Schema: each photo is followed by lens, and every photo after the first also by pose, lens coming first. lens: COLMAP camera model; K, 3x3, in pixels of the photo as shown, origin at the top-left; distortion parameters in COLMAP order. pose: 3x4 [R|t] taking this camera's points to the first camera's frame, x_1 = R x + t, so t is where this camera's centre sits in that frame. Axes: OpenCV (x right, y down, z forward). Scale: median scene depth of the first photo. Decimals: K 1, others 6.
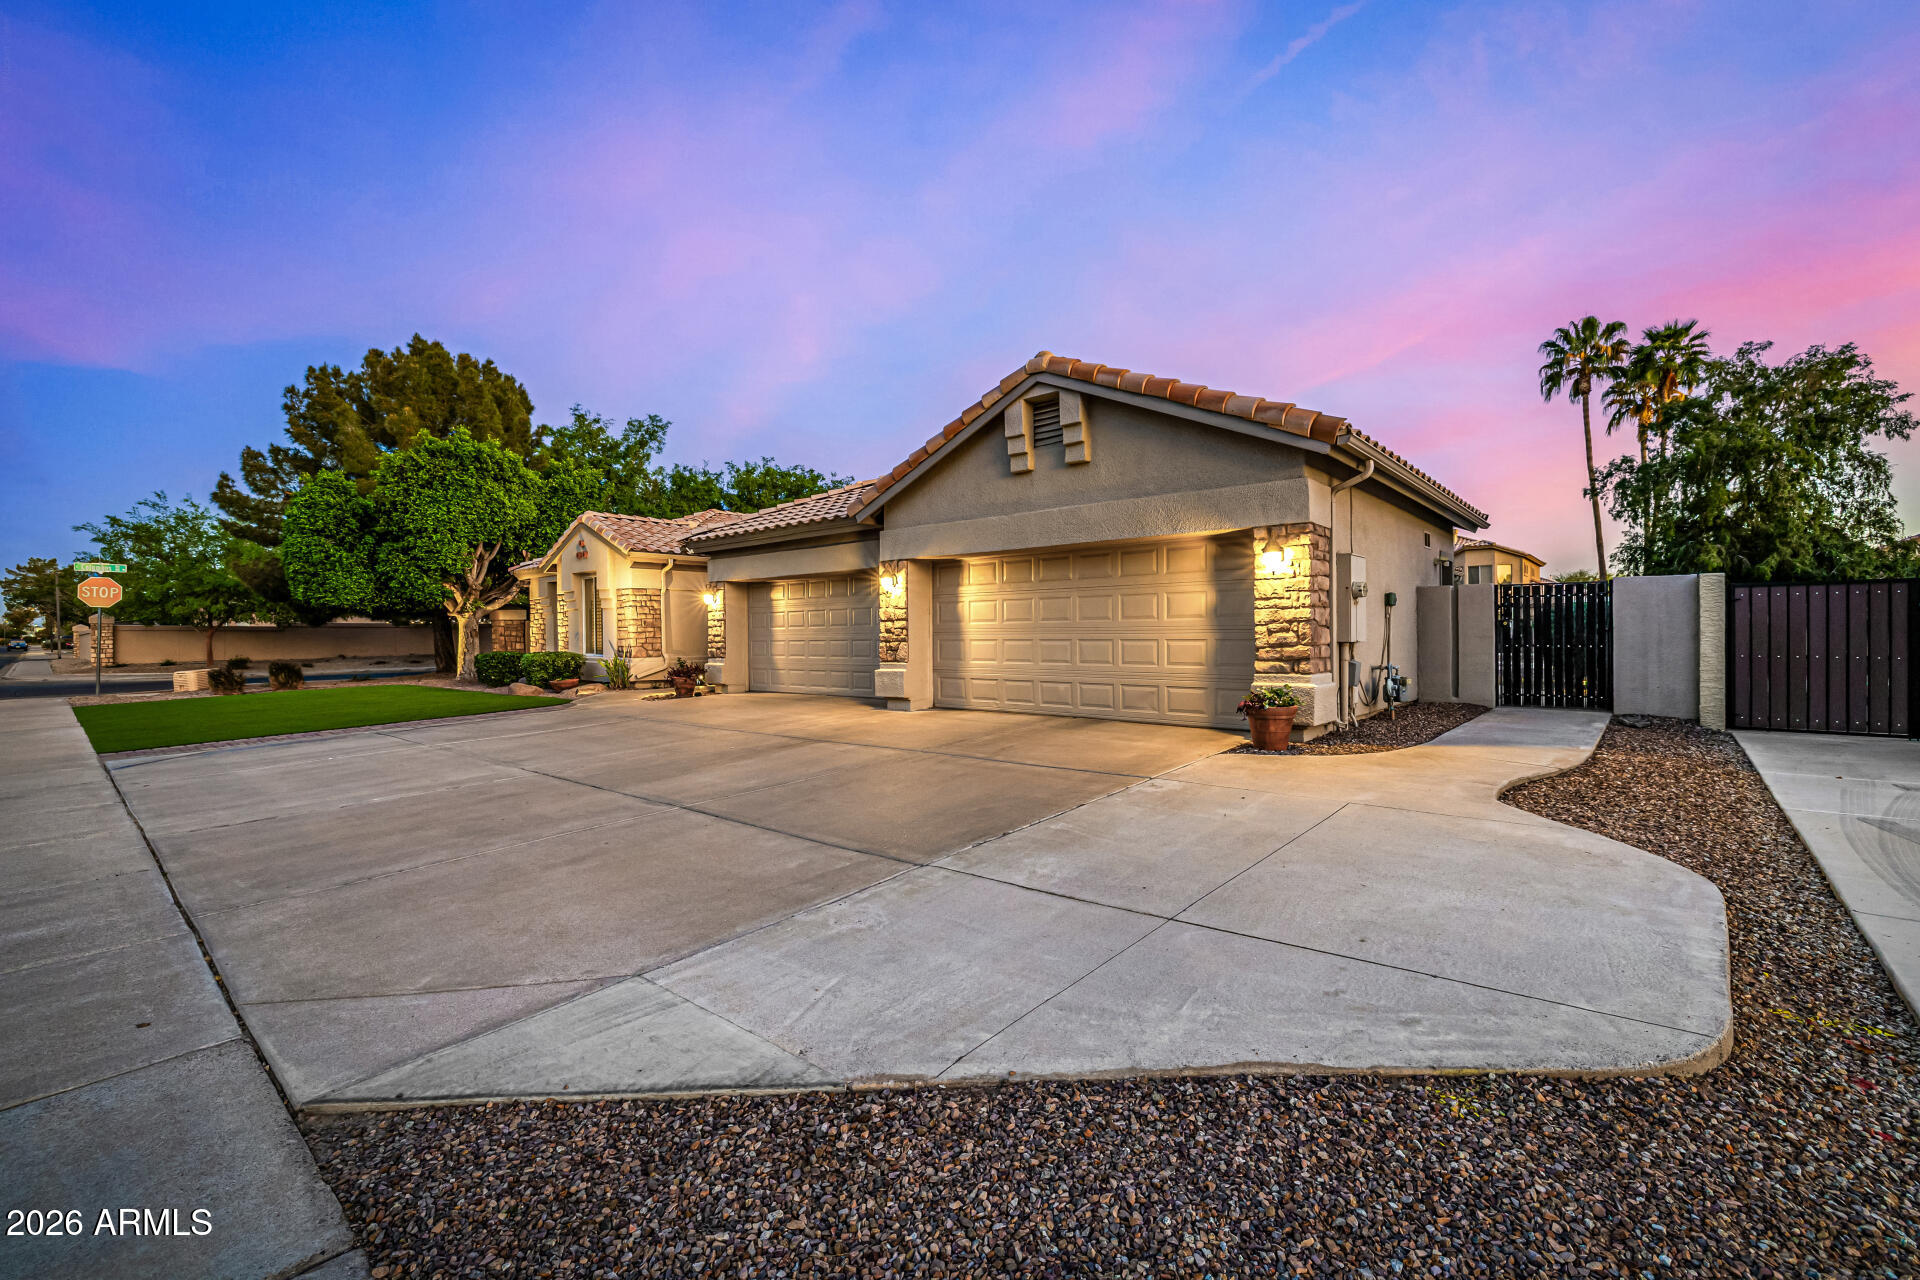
lens RADIAL K [[812.2, 0, 960.0], [0, 812.2, 640.0], [0, 0, 1]] dist [0.002008, 0.000229]
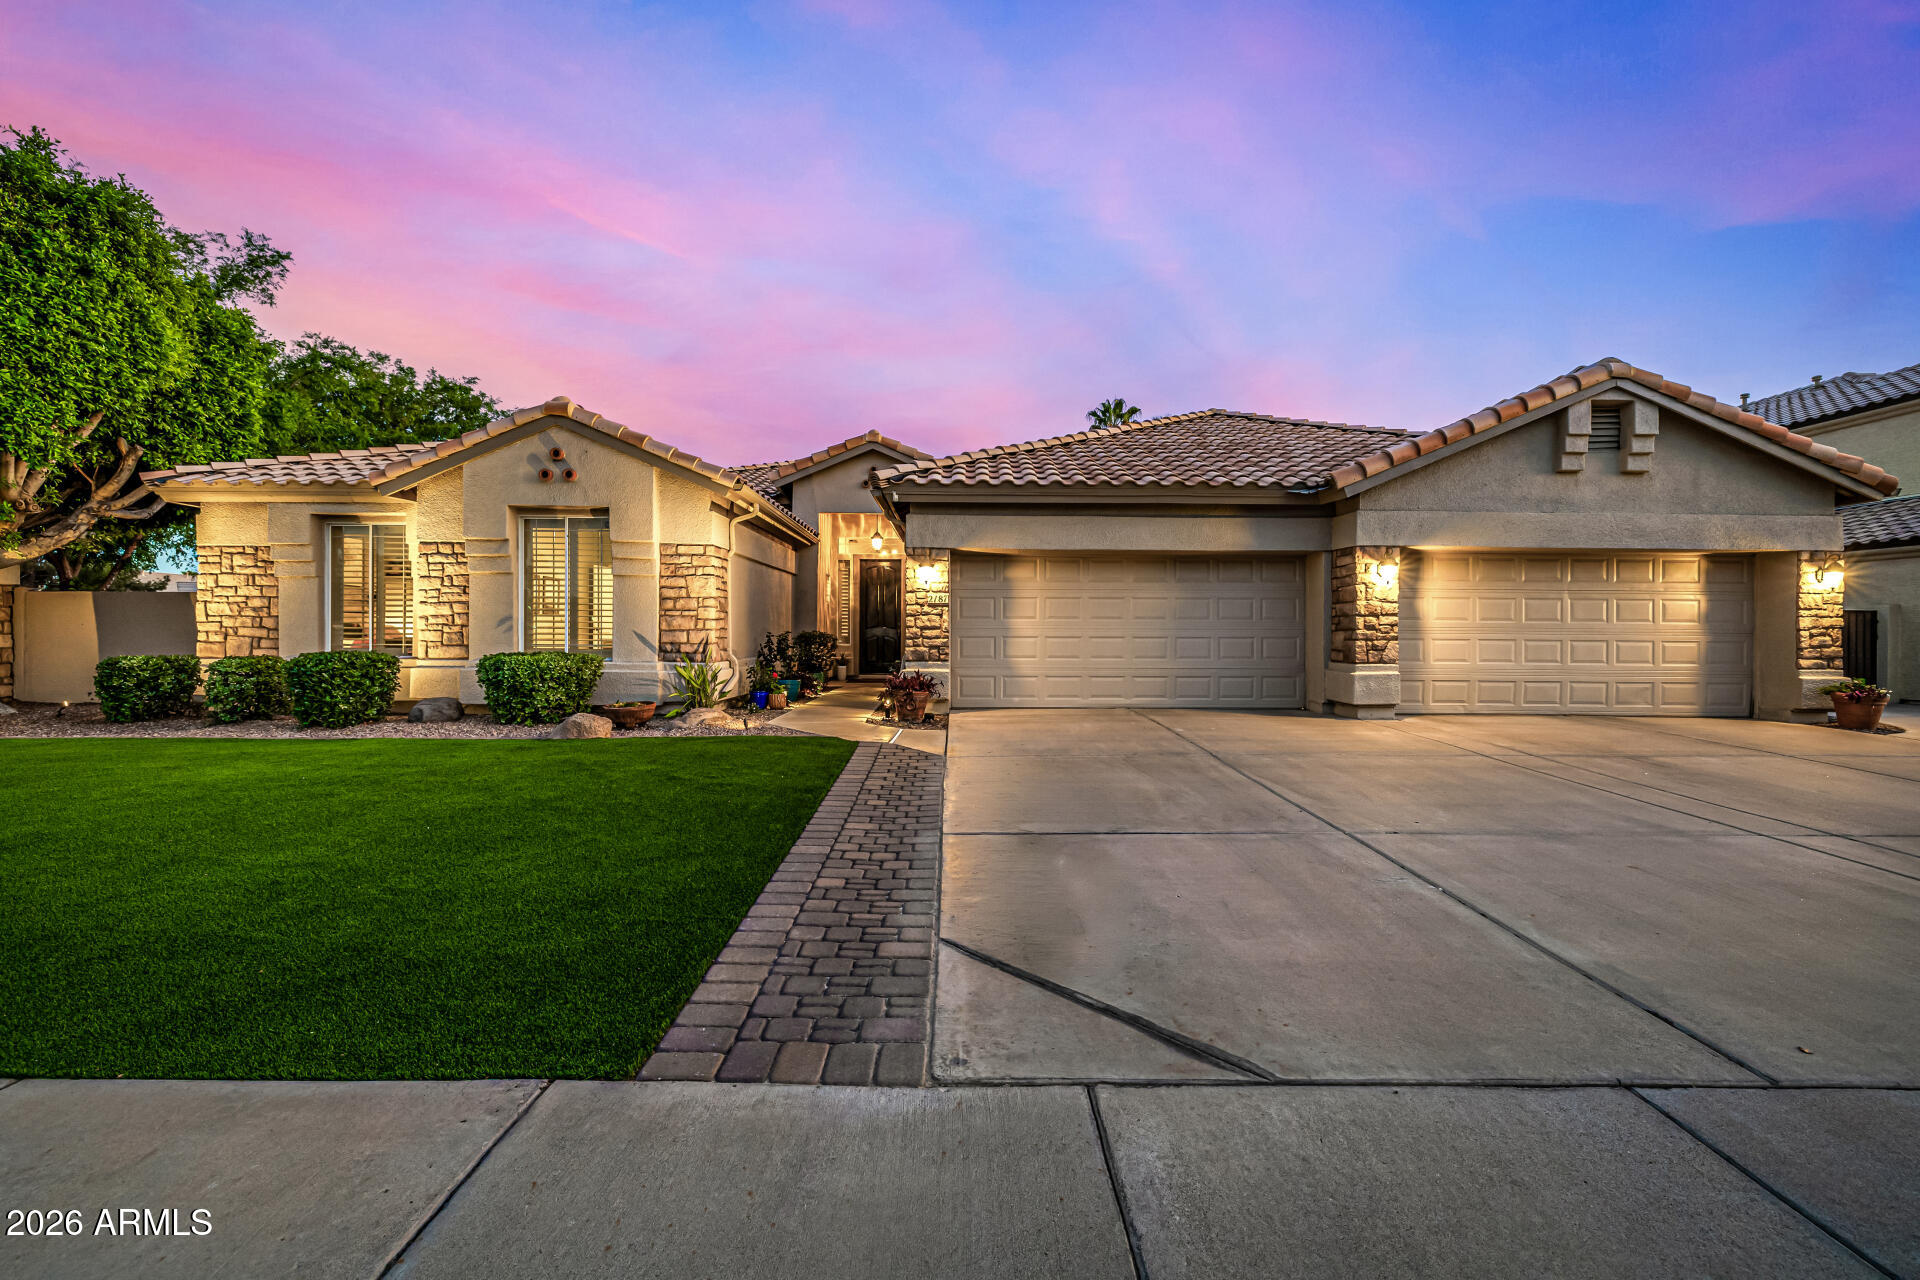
lens RADIAL K [[799.1, 0, 960.0], [0, 799.1, 640.0], [0, 0, 1]] dist [-0.001845, -0.000059]
pose [[0.749312, 0.009052, 0.662155, -1.057224], [-0.009364, 0.999951, -0.003074, 0.009427], [-0.662151, -0.003897, 0.749360, 0.713579]]
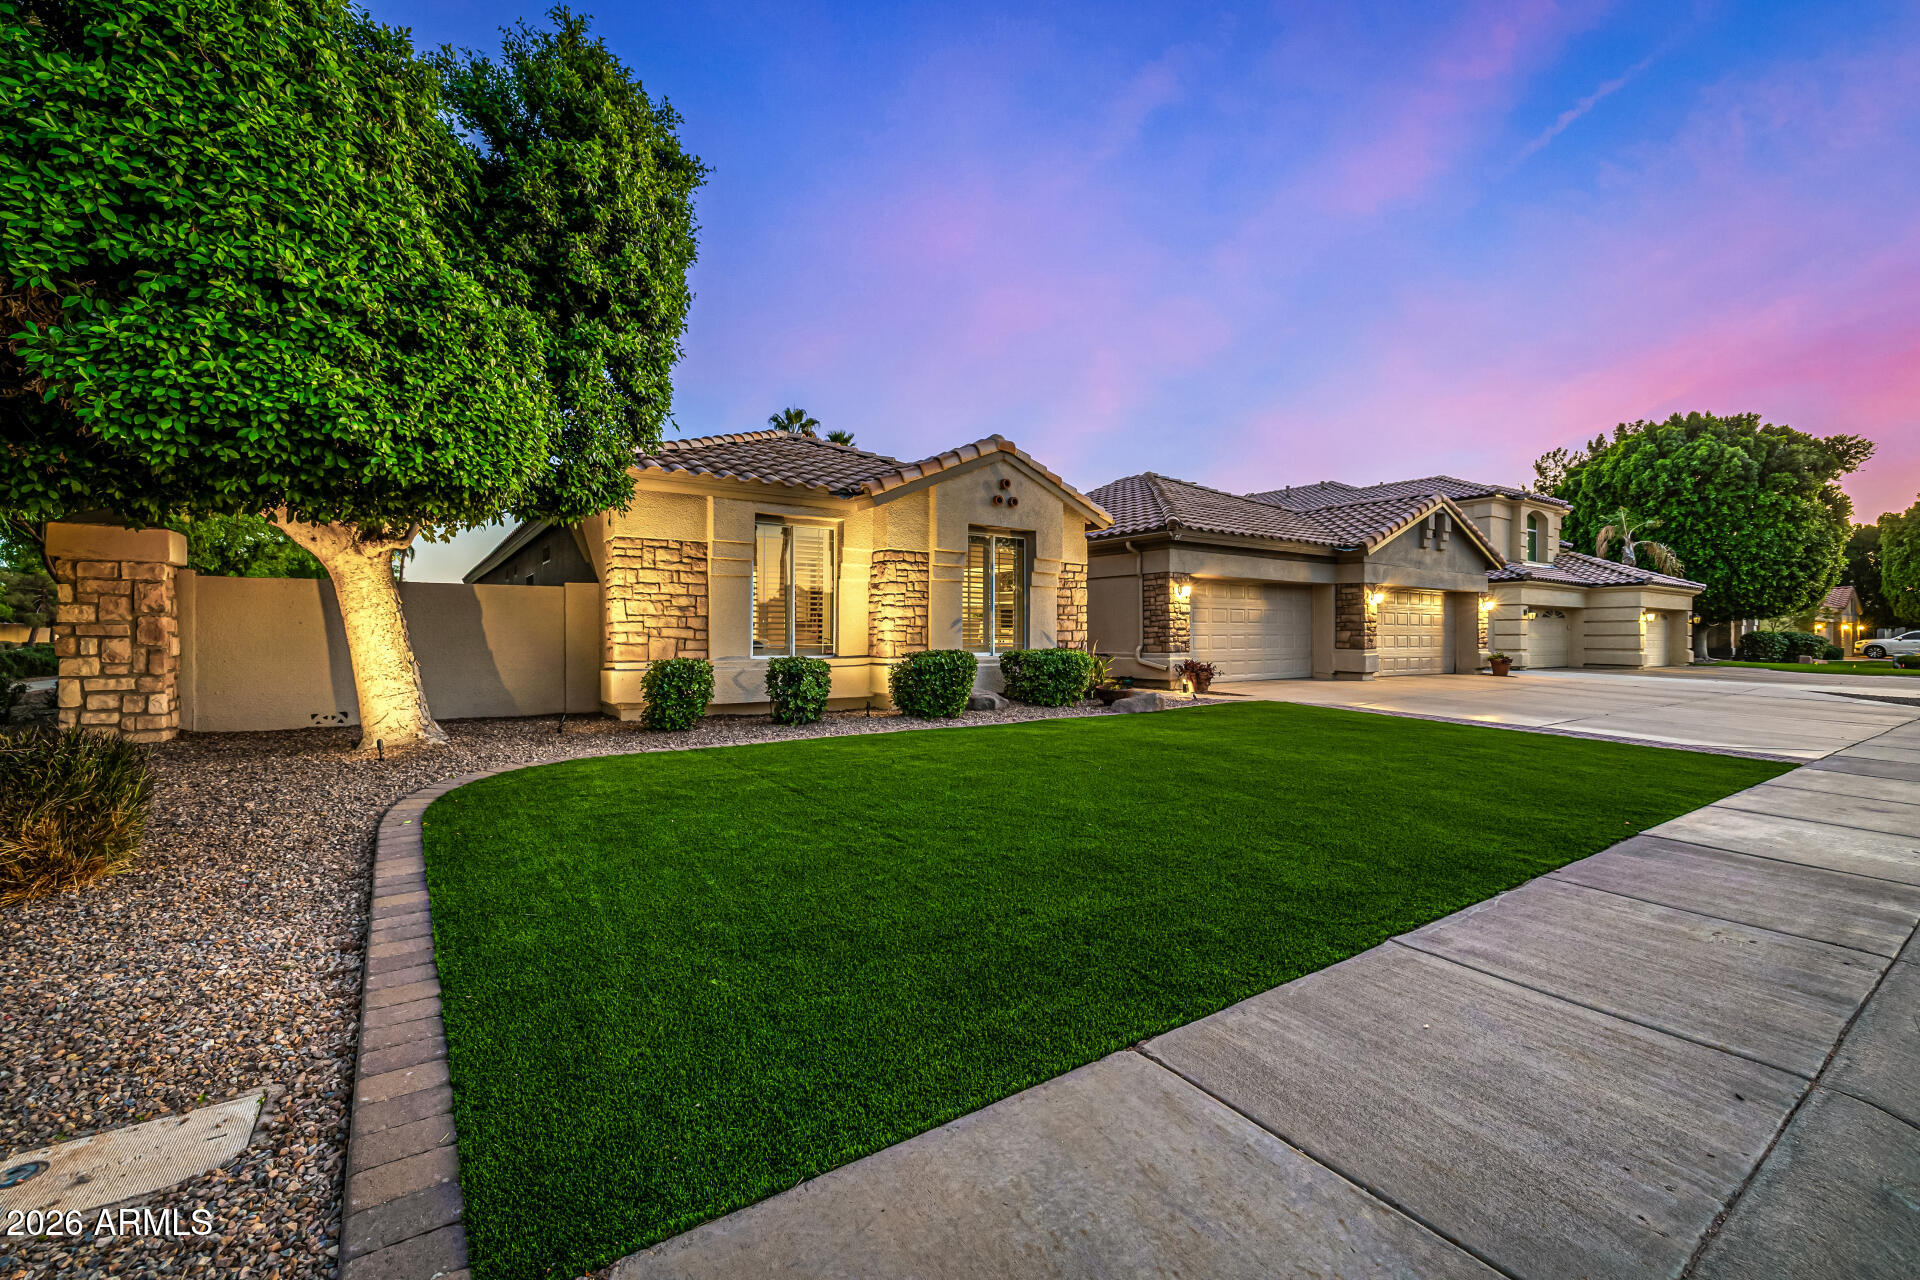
lens RADIAL K [[812.2, 0, 960.0], [0, 812.2, 640.0], [0, 0, 1]] dist [0.002008, 0.000229]
pose [[0.236851, 0.003661, 0.971539, -1.905250], [0.000365, 0.999992, -0.003858, 0.016787], [-0.971546, 0.001268, 0.236848, 1.507567]]
